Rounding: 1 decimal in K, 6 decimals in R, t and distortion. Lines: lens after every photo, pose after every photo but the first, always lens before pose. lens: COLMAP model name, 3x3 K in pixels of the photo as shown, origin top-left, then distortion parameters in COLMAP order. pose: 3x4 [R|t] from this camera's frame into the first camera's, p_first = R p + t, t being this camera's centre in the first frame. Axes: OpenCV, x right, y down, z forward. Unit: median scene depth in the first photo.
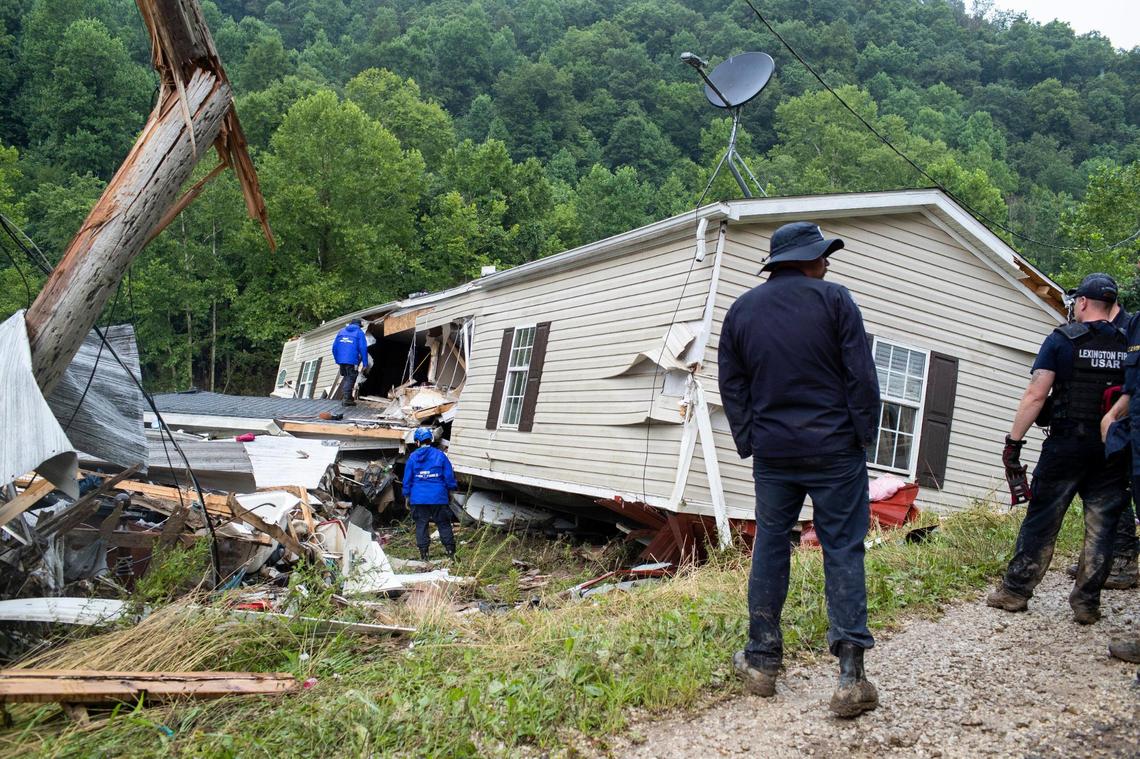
lens RADIAL K [[1141.0, 0, 593.3], [0, 1141.0, 378.2], [0, 0, 1]] dist [-0.089966, 0.195698]
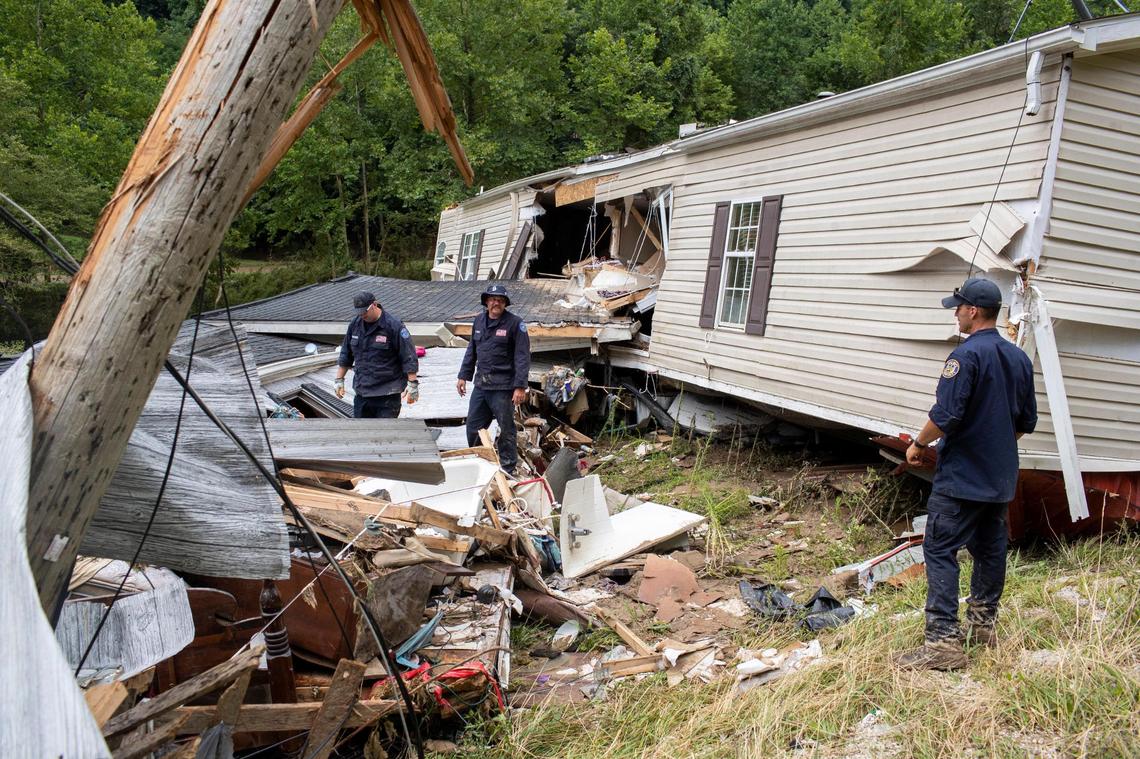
lens RADIAL K [[1141.0, 0, 593.3], [0, 1141.0, 378.2], [0, 0, 1]] dist [-0.089966, 0.195698]
pose [[0.990119, -0.037747, -0.135051, -0.047410], [0.056609, 0.988719, 0.138675, -0.029547], [0.128293, -0.144950, 0.981086, 0.140918]]
